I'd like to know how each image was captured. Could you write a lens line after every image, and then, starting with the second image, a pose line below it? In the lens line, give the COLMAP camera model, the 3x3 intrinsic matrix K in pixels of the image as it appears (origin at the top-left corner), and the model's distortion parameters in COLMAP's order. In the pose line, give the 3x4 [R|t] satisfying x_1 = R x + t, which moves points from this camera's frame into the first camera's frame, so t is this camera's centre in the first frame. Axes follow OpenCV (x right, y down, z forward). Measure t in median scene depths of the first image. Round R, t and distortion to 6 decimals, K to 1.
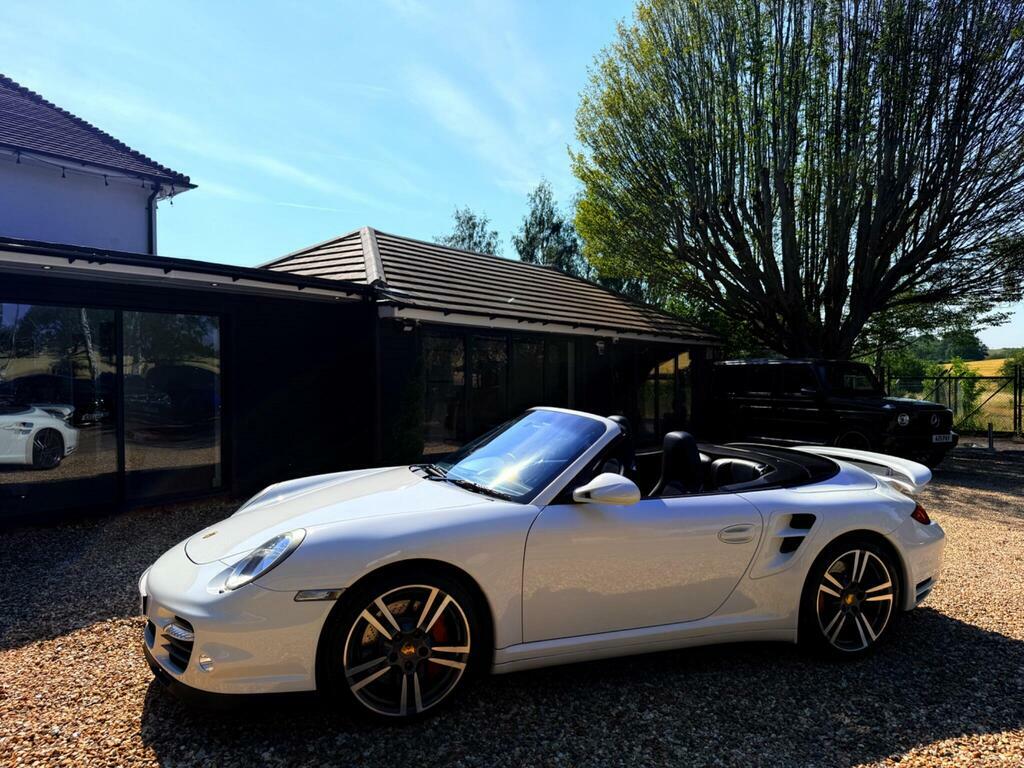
lens RADIAL K [[721.0, 0, 504.2], [0, 721.0, 386.4], [0, 0, 1]] dist [0.051596, -0.062419]
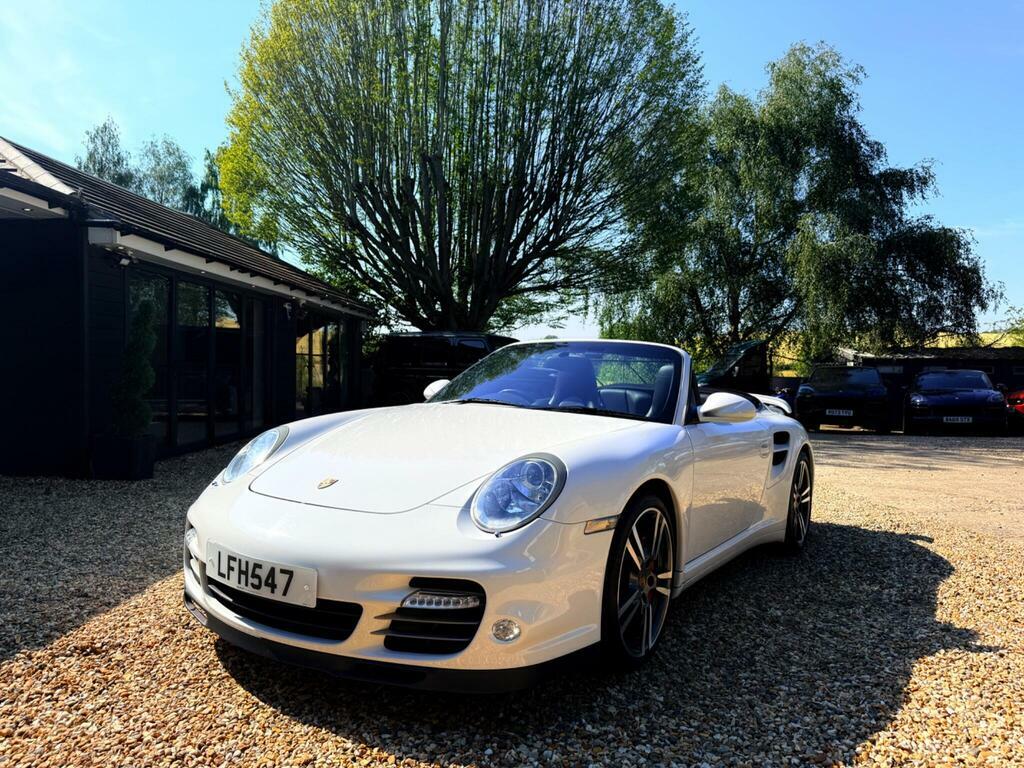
lens RADIAL K [[721.0, 0, 506.3], [0, 721.0, 383.0], [0, 0, 1]] dist [0.051596, -0.062419]
pose [[0.822684, 0.006048, 0.568467, -0.235205], [-0.015950, 0.999795, 0.012446, 0.033615], [-0.568275, -0.019306, 0.822612, 0.111157]]
